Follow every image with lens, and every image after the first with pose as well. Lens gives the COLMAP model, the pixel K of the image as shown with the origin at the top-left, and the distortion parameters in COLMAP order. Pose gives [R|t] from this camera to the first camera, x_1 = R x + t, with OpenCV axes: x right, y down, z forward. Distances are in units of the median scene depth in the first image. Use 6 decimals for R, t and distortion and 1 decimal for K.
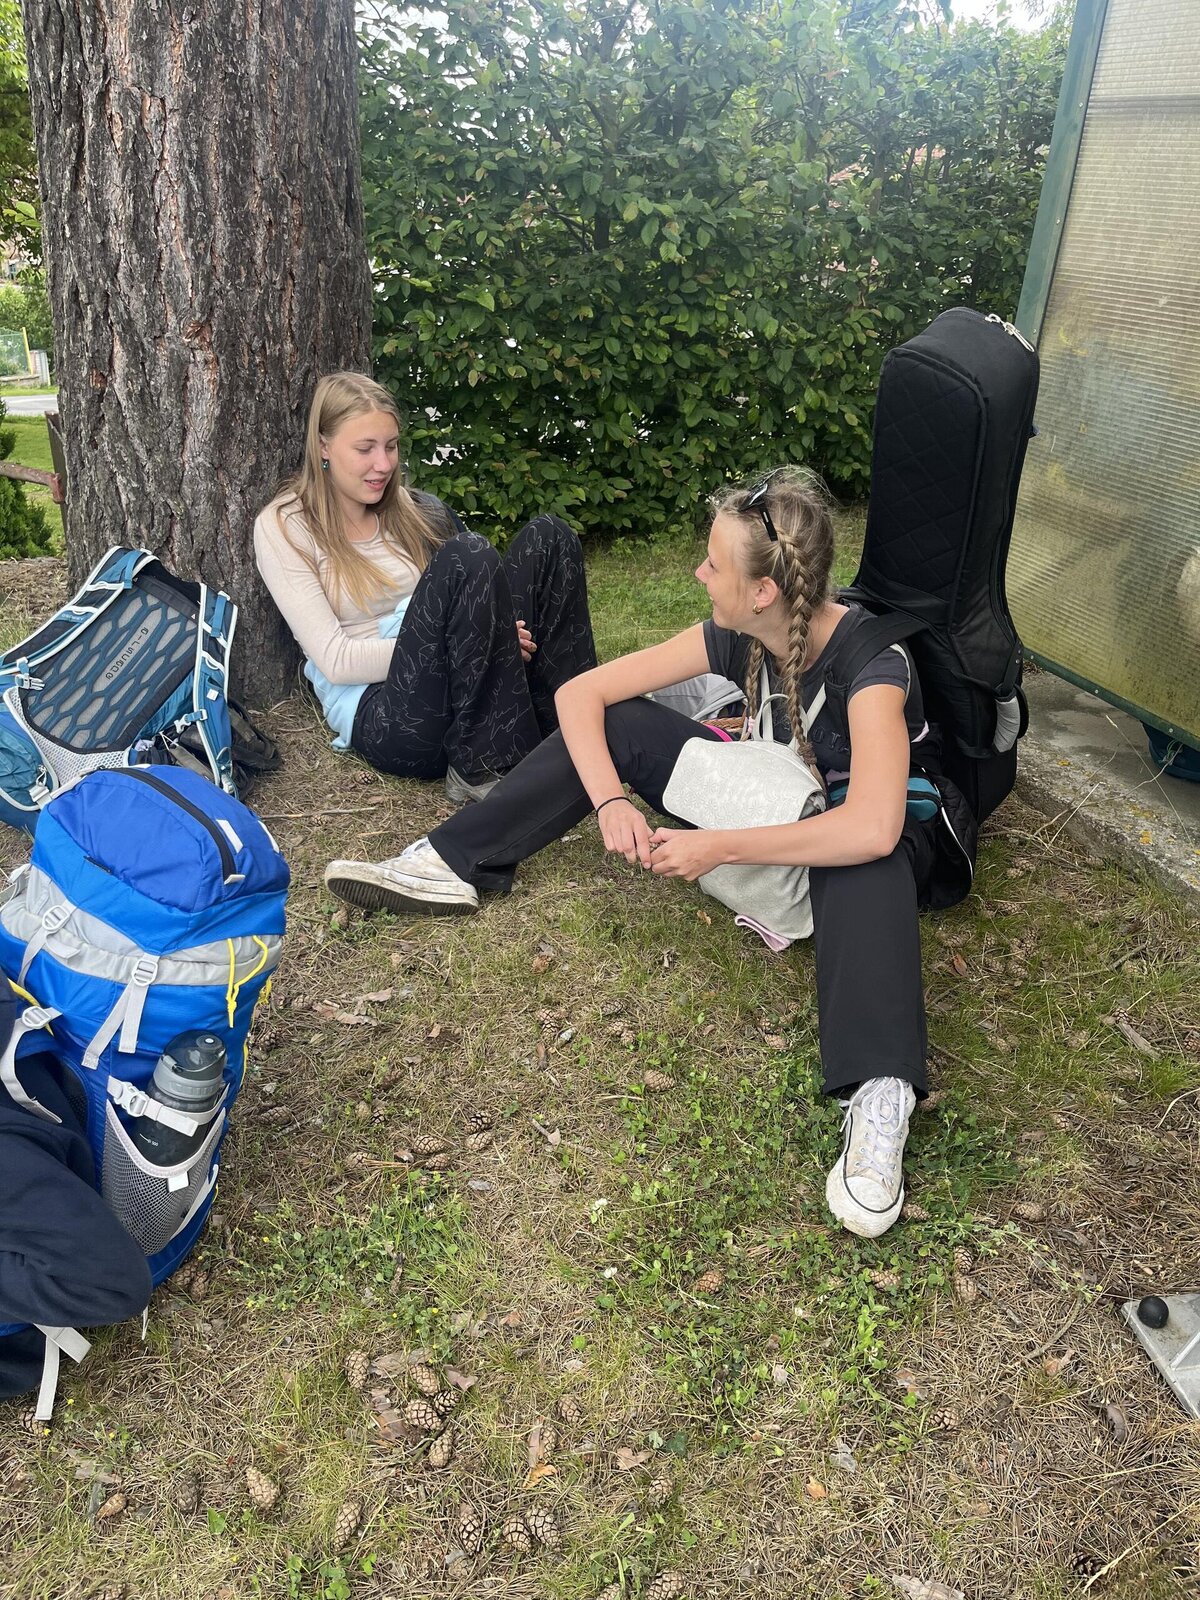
lens RADIAL K [[1213.5, 0, 564.0], [0, 1213.5, 822.0], [0, 0, 1]] dist [0.051769, -0.080897]
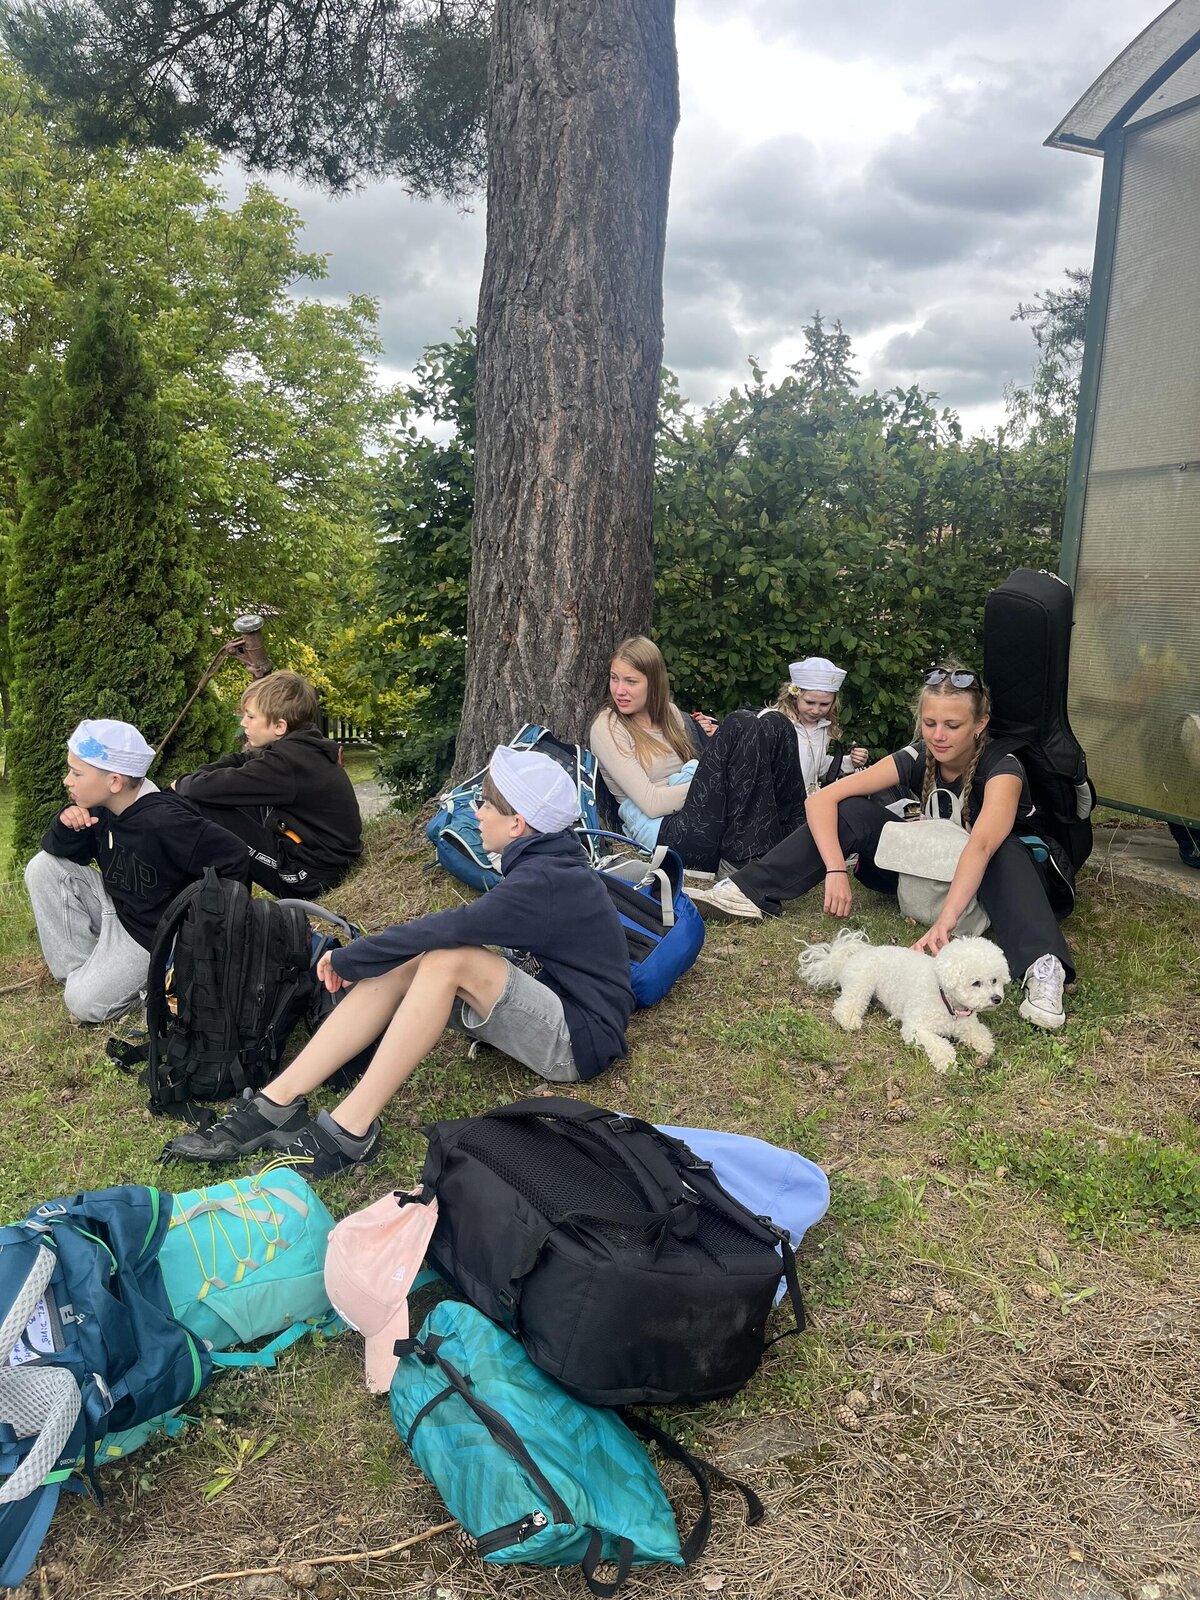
lens RADIAL K [[1213.5, 0, 538.3], [0, 1213.5, 848.3], [0, 0, 1]] dist [0.051769, -0.080897]
pose [[0.999170, -0.011700, -0.039029, -0.286041], [0.000861, 0.963730, -0.266879, 0.382522], [0.040736, 0.266624, 0.962939, -0.557107]]
